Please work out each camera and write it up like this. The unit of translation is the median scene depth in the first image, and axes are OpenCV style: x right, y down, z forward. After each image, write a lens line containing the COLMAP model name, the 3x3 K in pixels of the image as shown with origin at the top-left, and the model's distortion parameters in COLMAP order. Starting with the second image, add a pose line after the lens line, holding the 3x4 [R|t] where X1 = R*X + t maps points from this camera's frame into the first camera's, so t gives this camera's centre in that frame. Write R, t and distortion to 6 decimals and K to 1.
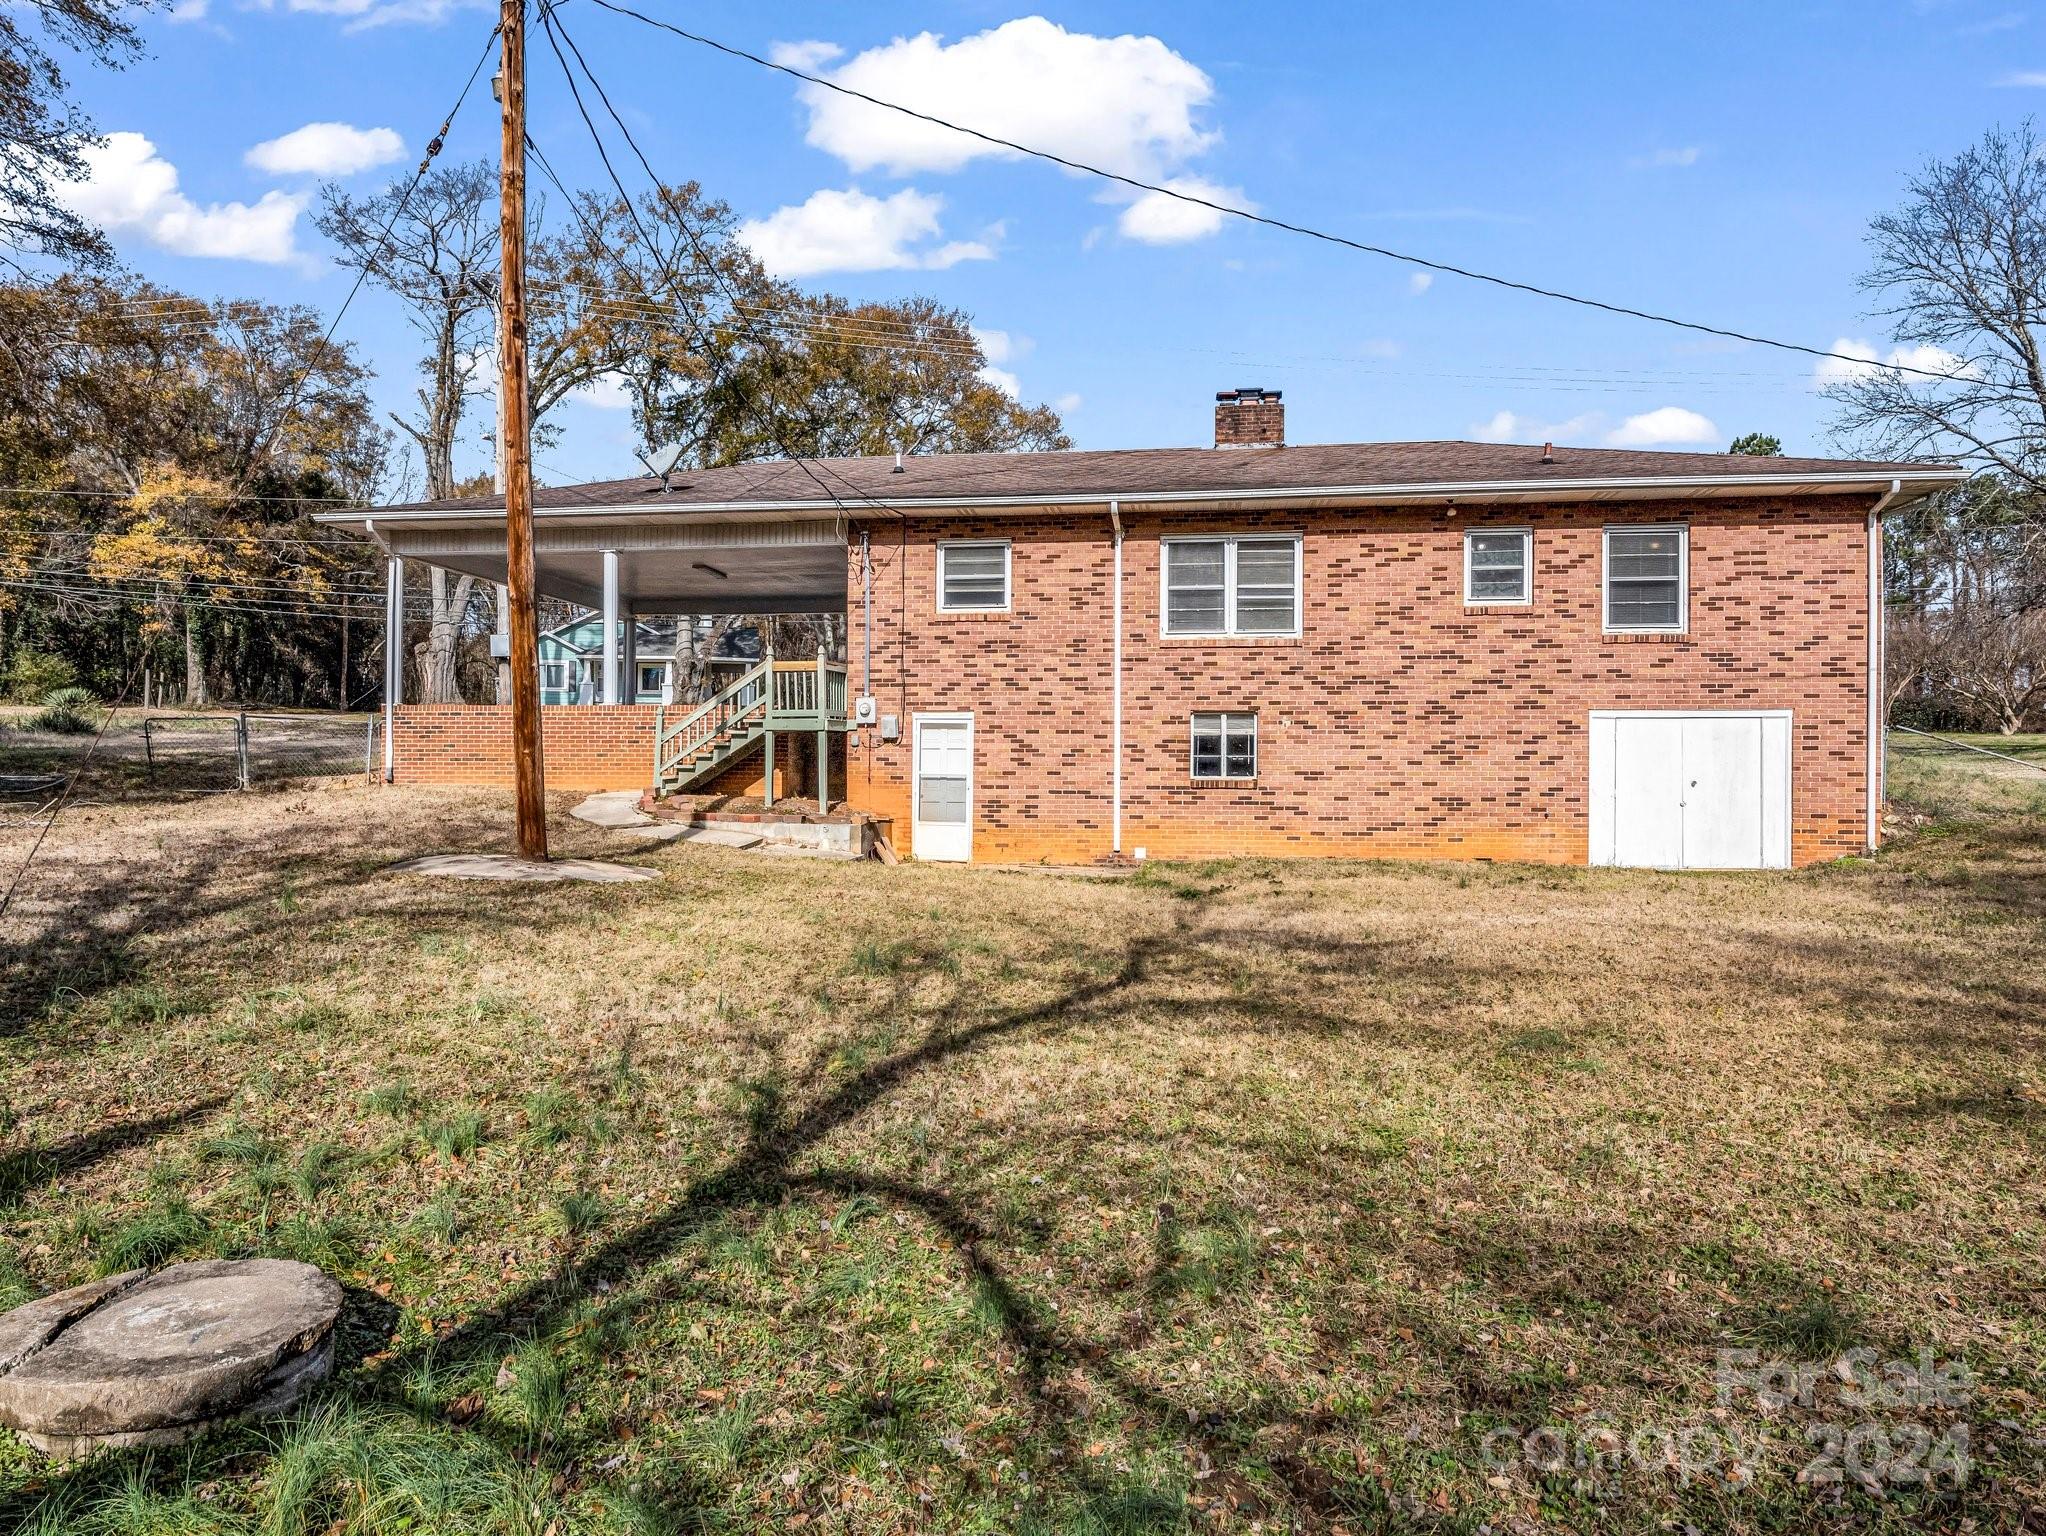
lens RADIAL K [[1322.5, 0, 1023.0], [0, 1322.5, 768.0], [0, 0, 1]] dist [-0.002191, -0.000144]
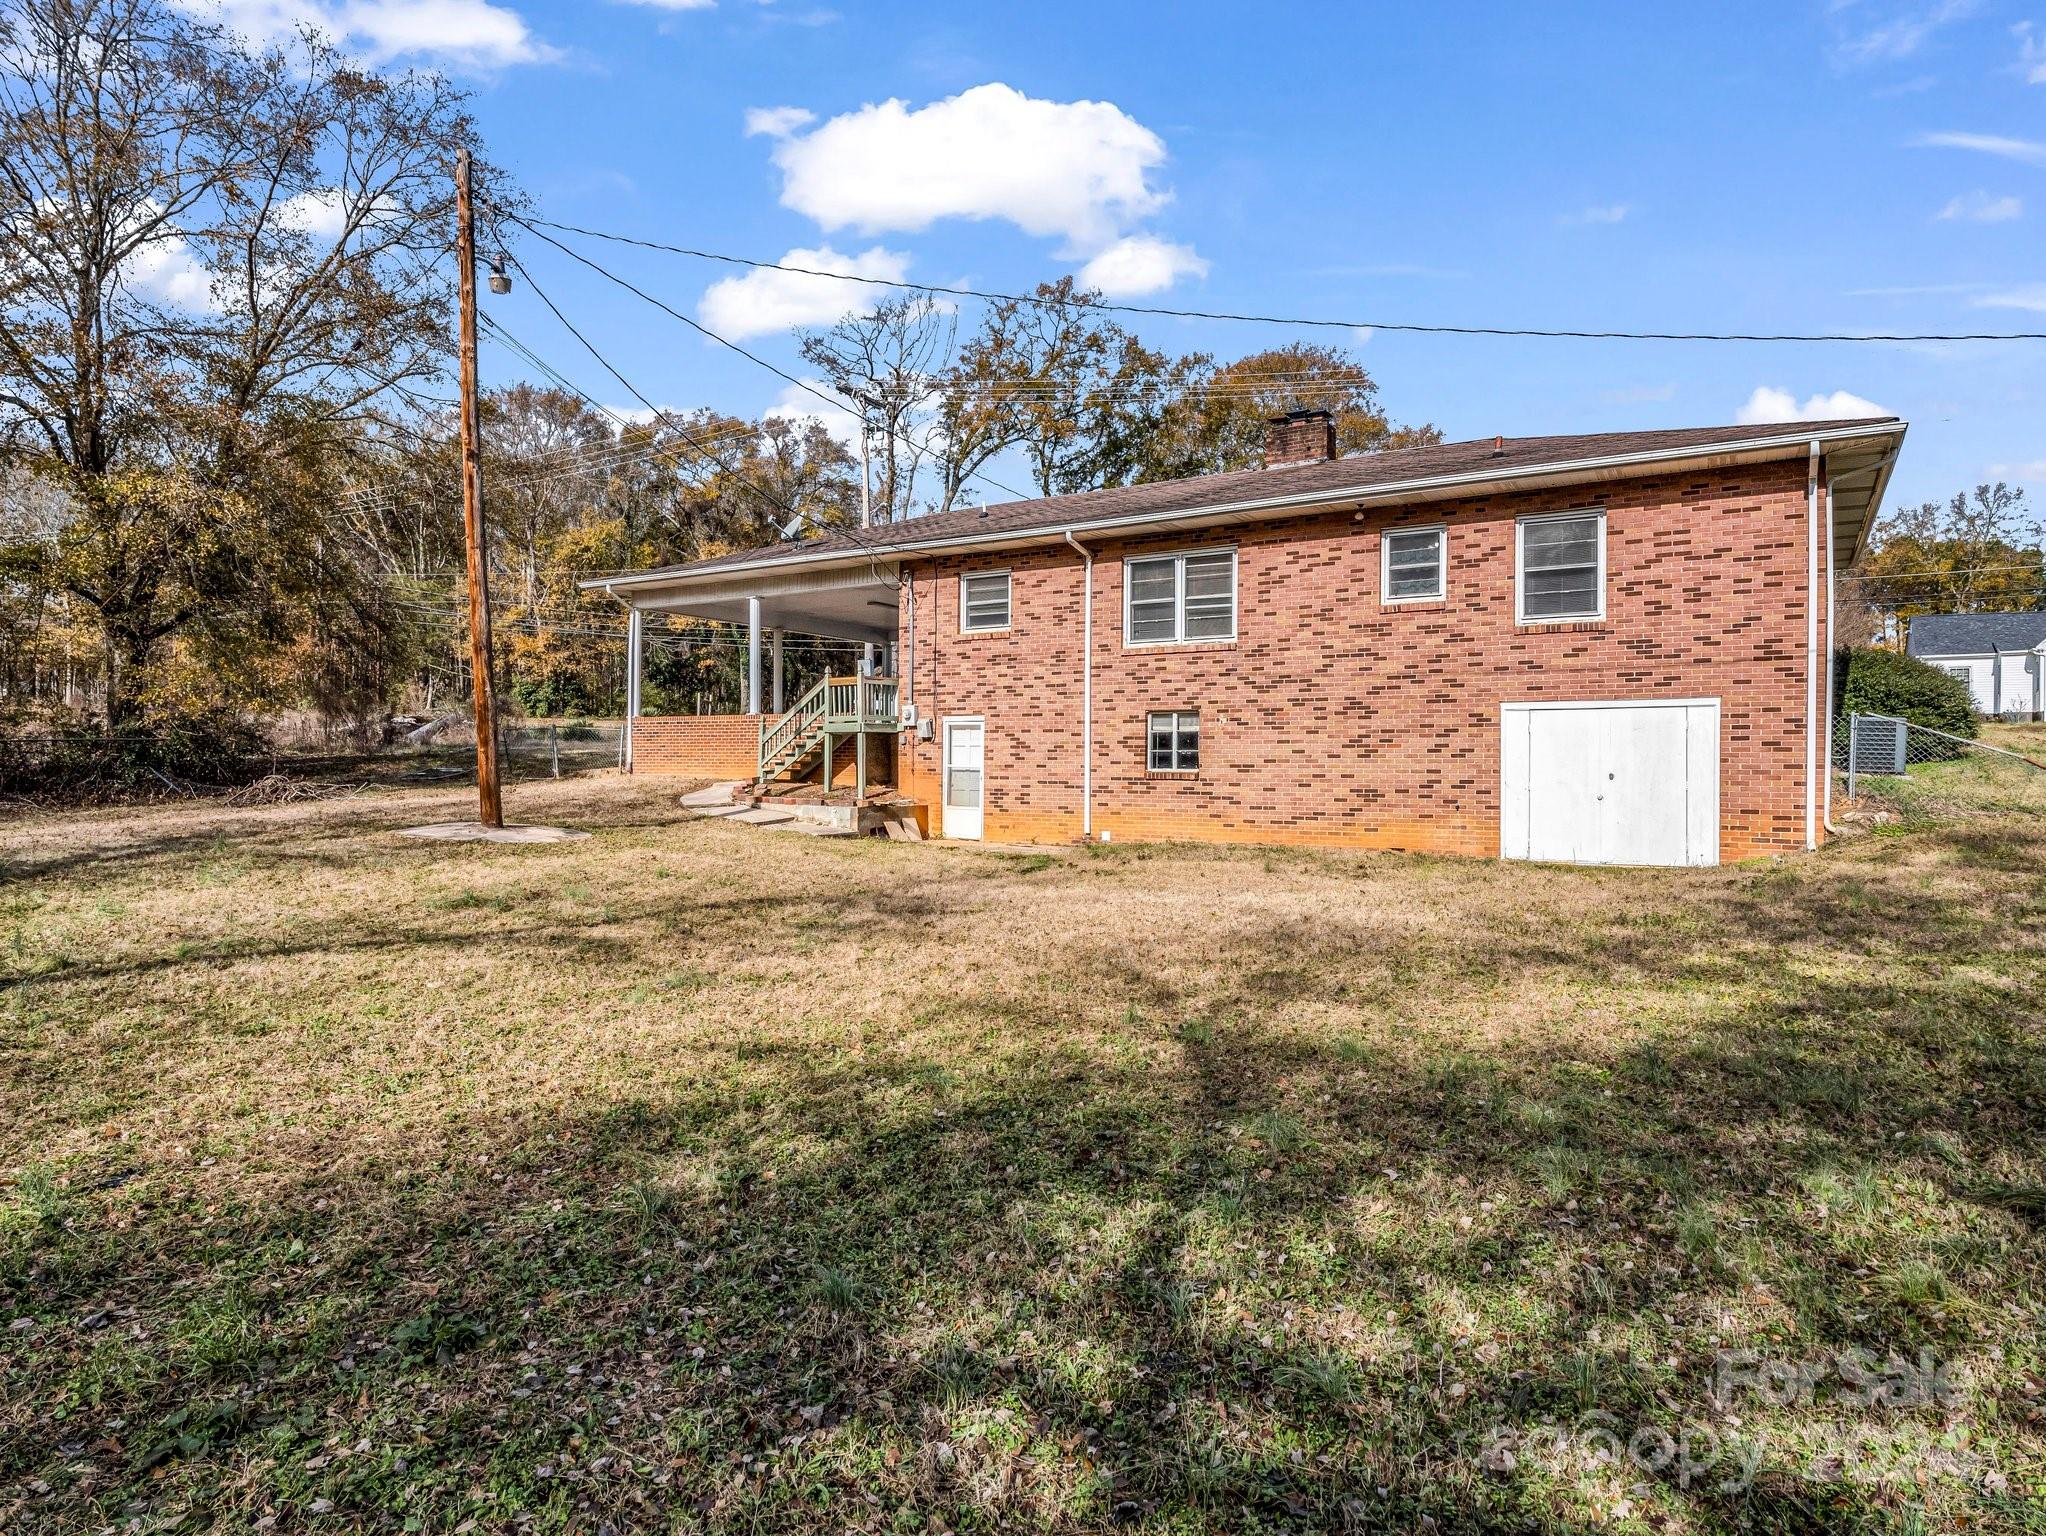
lens RADIAL K [[1160.8, 0, 1023.0], [0, 1160.8, 768.0], [0, 0, 1]] dist [0.002377, 0.000279]
pose [[0.919230, 0.000039, -0.393720, 0.430488], [0.001012, 0.999996, 0.002460, 0.003114], [0.393719, -0.002660, 0.919227, 0.049348]]
